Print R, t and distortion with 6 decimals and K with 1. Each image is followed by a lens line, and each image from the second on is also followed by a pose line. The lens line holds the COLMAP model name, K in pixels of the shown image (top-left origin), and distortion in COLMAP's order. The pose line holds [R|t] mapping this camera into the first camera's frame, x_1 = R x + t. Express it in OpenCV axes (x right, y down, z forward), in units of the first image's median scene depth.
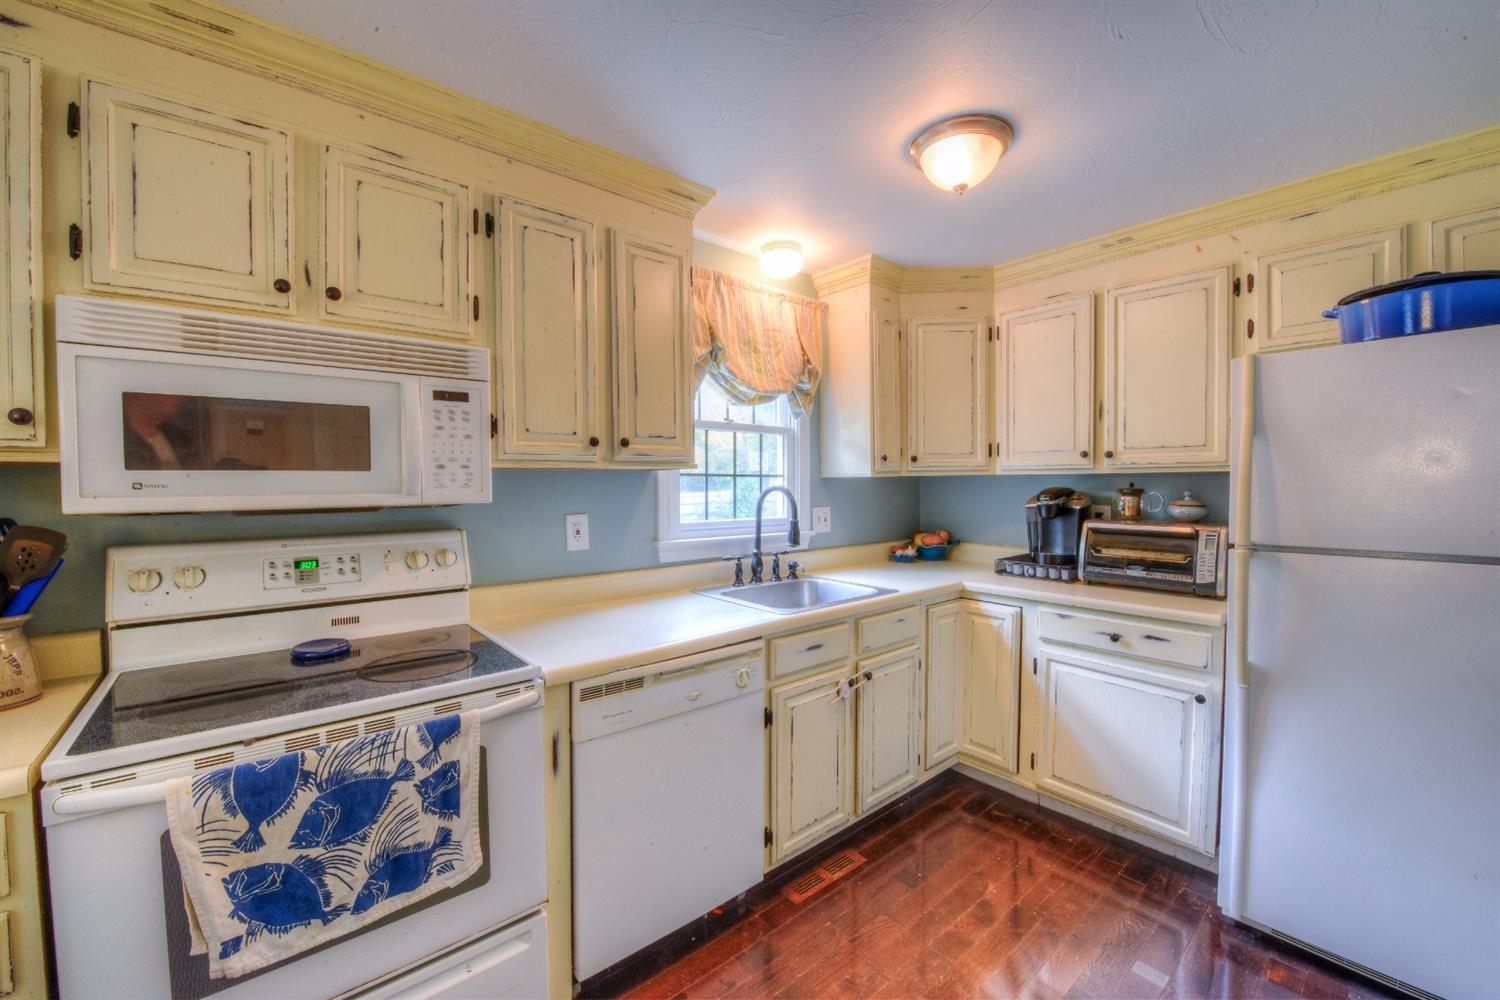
lens RADIAL K [[598.5, 0, 751.5], [0, 598.5, 498.1], [0, 0, 1]] dist [-0.018656, -0.000731]
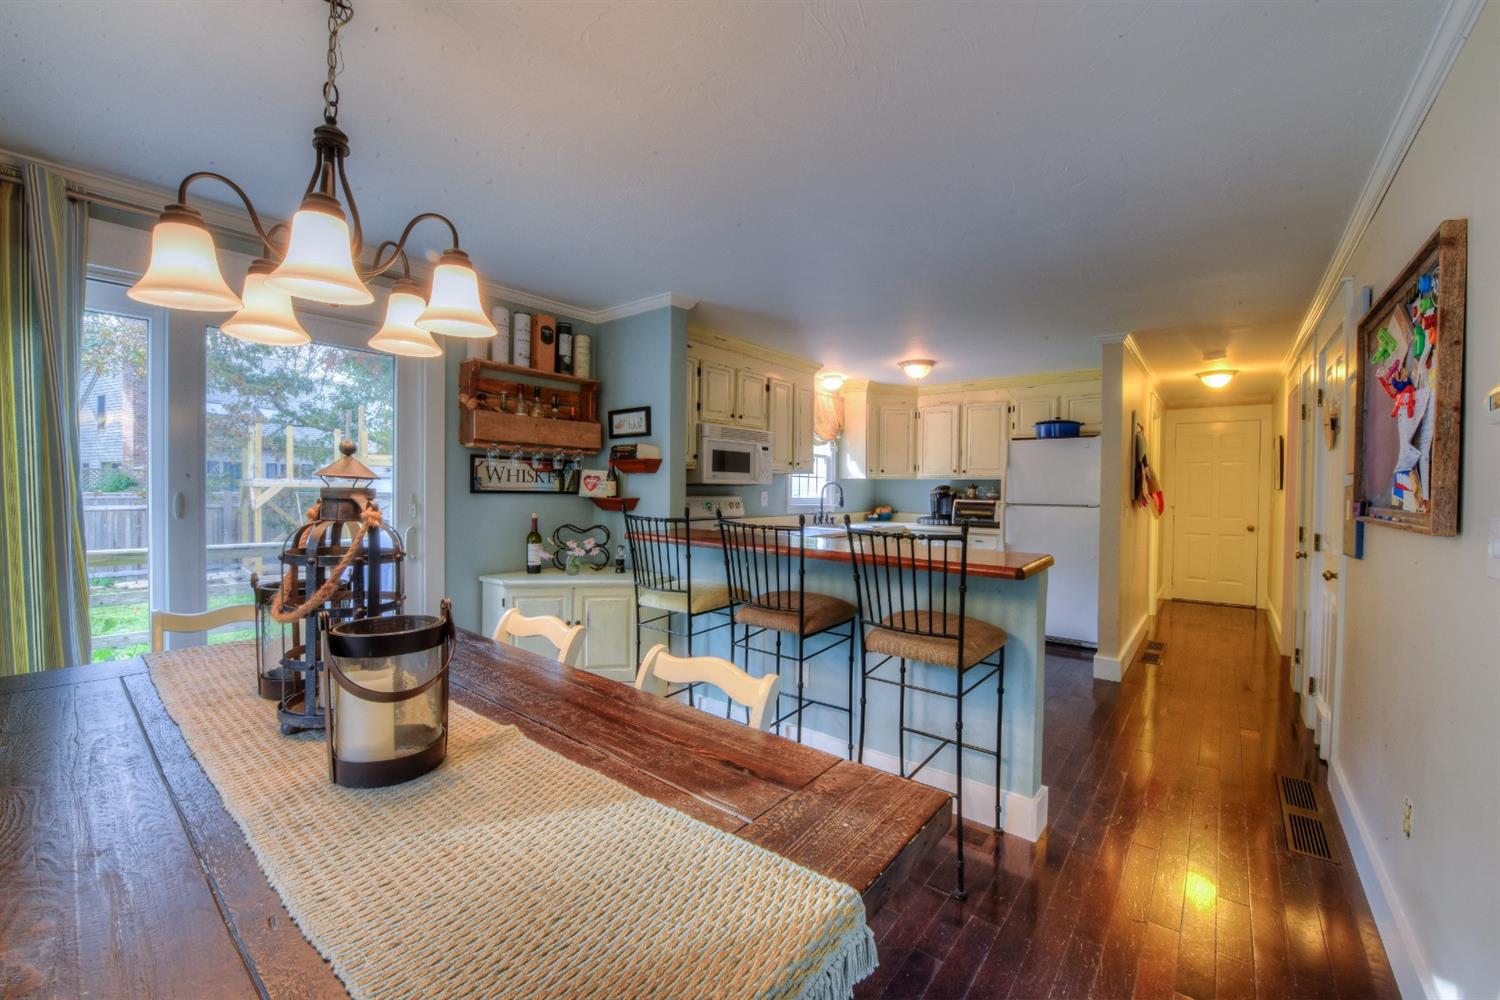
lens RADIAL K [[598.5, 0, 751.5], [0, 598.5, 498.1], [0, 0, 1]] dist [-0.018656, -0.000731]
pose [[0.981455, 0.013746, 0.191201, -1.018410], [-0.012516, 0.999892, -0.007640, 0.092240], [-0.191285, 0.005106, 0.981521, -1.744950]]
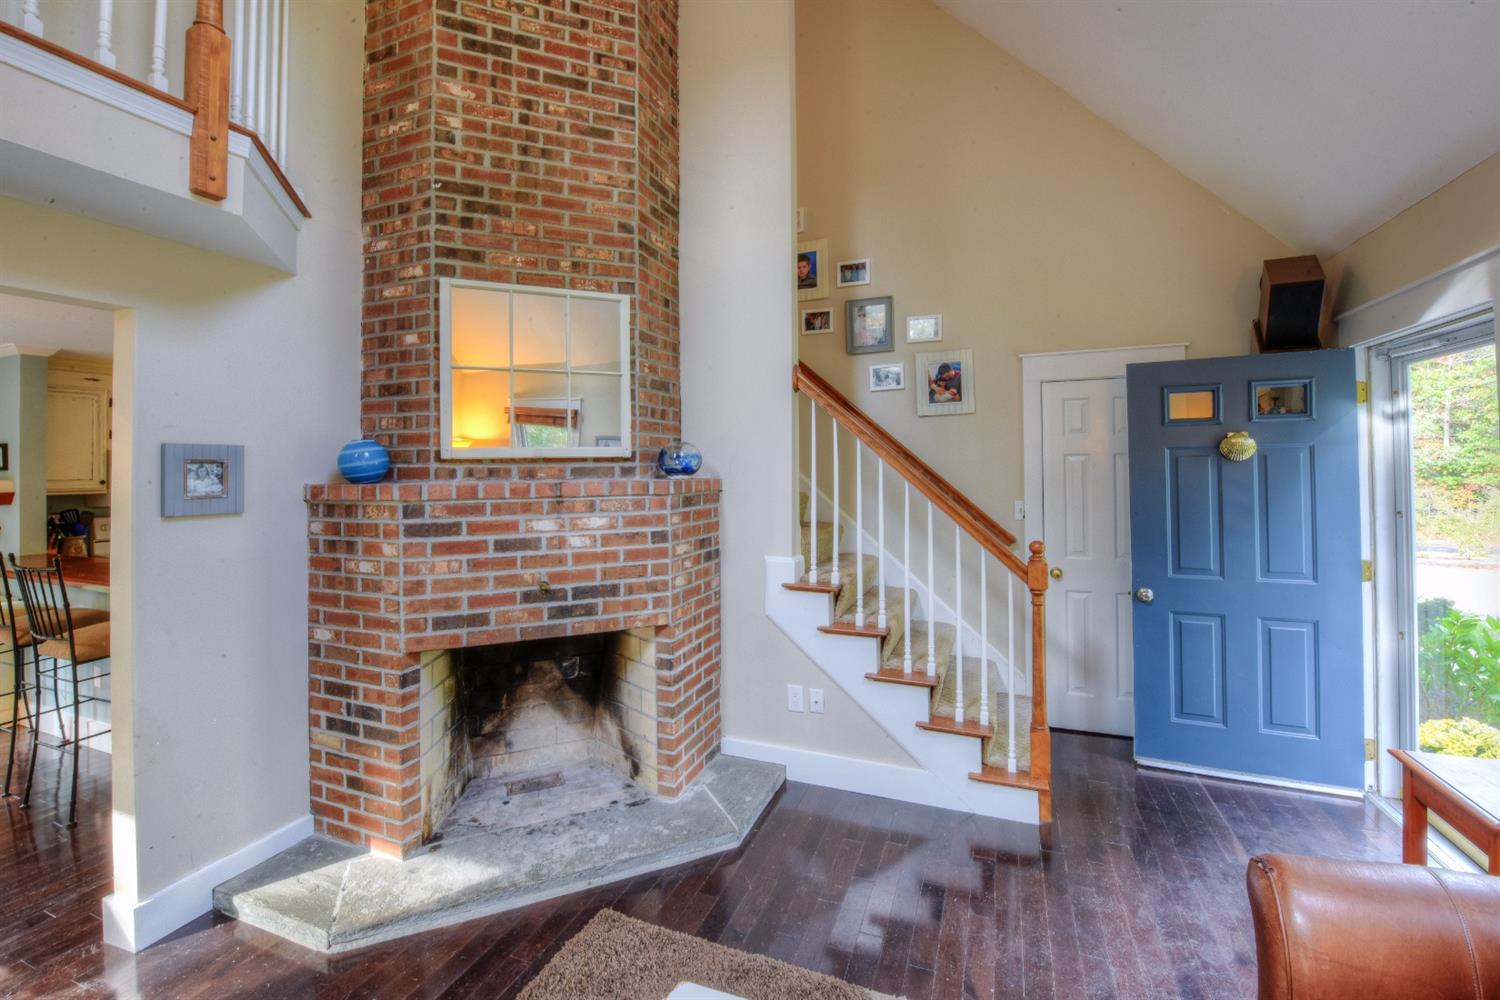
lens RADIAL K [[632.3, 0, 748.5], [0, 632.3, 461.9], [0, 0, 1]] dist [-0.017442, -0.000656]
pose [[0.879341, 0.004383, 0.476172, 0.377117], [0.014267, 0.999266, -0.035545, -0.041861], [-0.475978, 0.038050, 0.878634, -3.015715]]
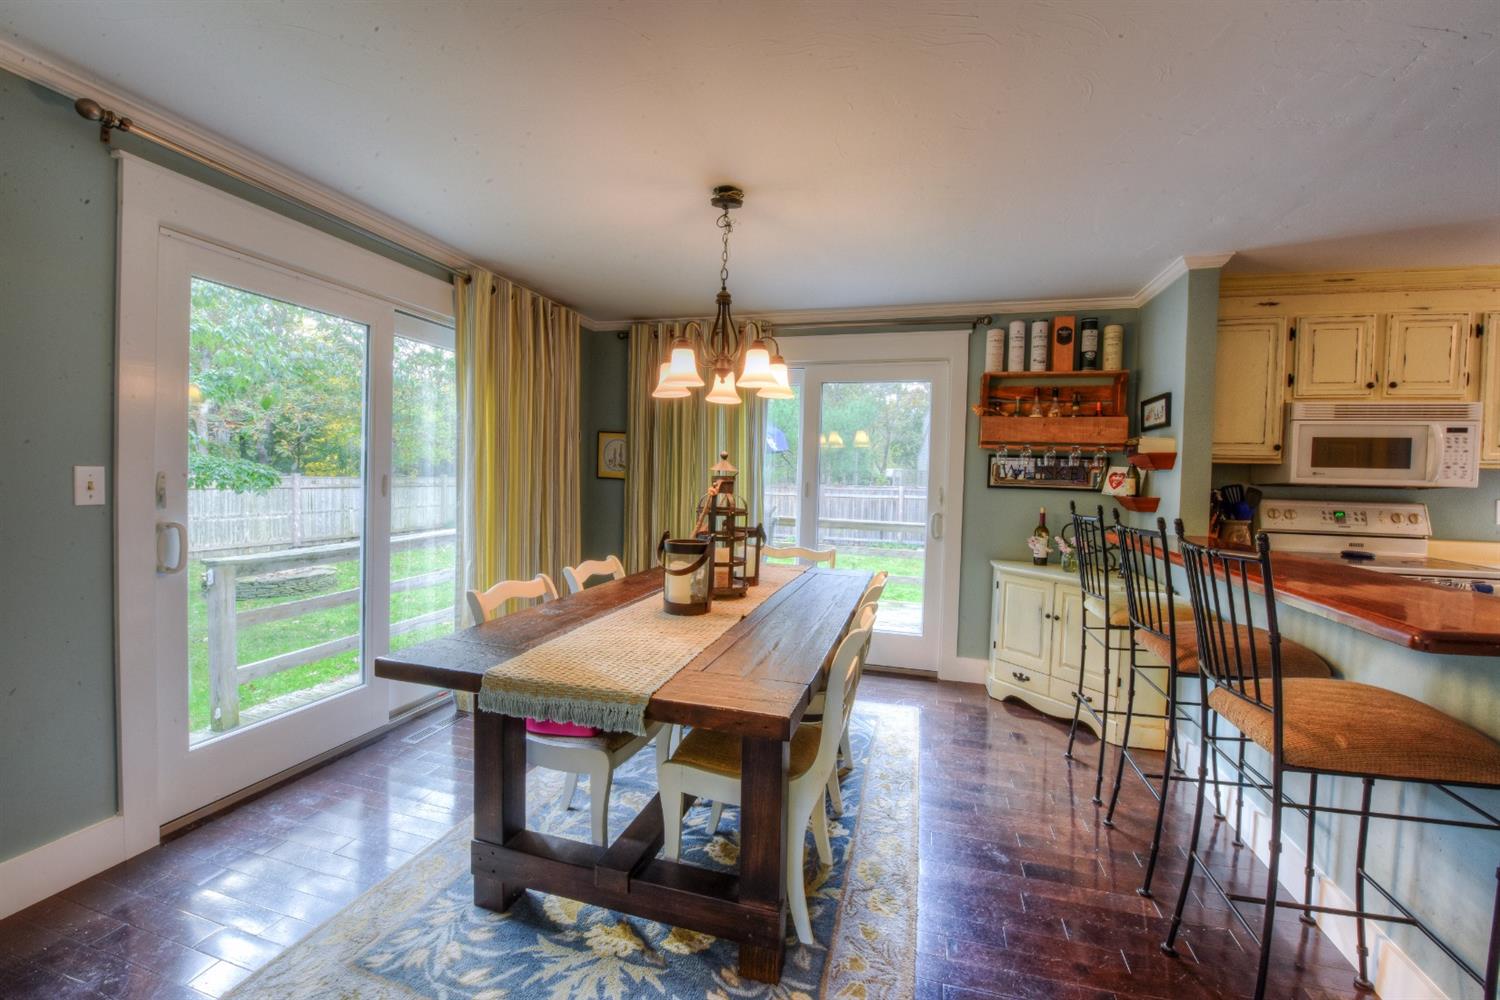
lens RADIAL K [[597.0, 0, 756.2], [0, 597.0, 496.1], [0, 0, 1]] dist [-0.021507, -0.000467]
pose [[0.558179, 0.048200, -0.828319, -0.192614], [-0.049055, 0.998482, 0.025045, 0.090444], [0.828269, 0.026653, 0.559696, -1.655975]]
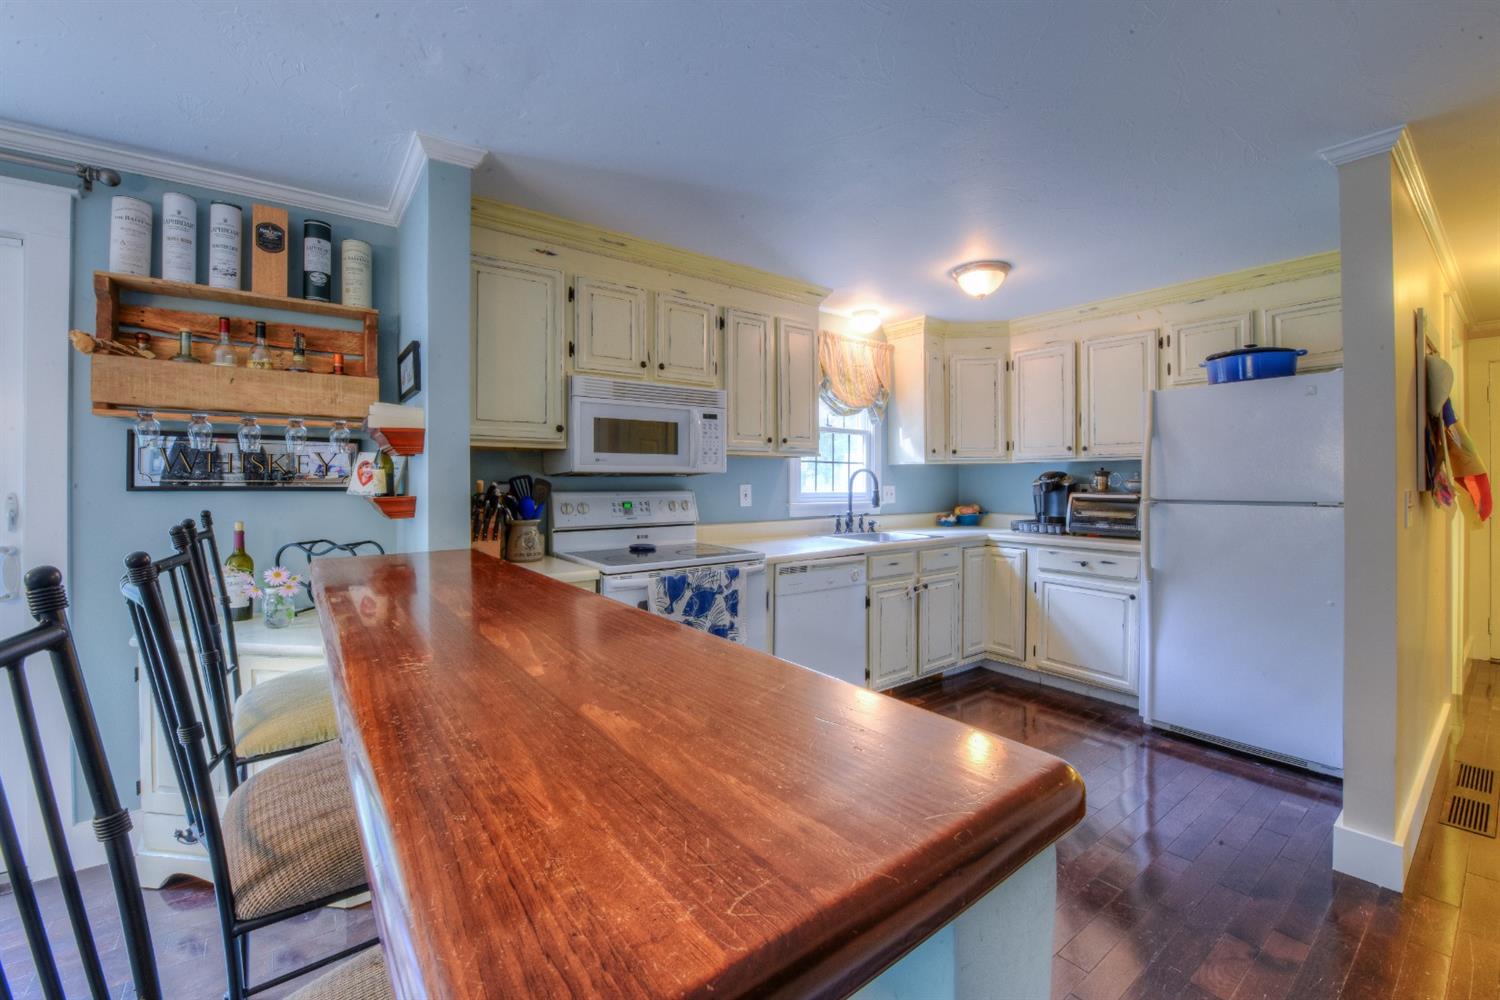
lens RADIAL K [[615.1, 0, 750.8], [0, 615.1, 482.9], [0, 0, 1]] dist [-0.018772, -0.000578]
pose [[0.998513, 0.004305, -0.054349, -0.234015], [-0.005543, 0.999728, -0.022660, 0.077240], [0.054236, 0.022928, 0.998265, -0.857135]]
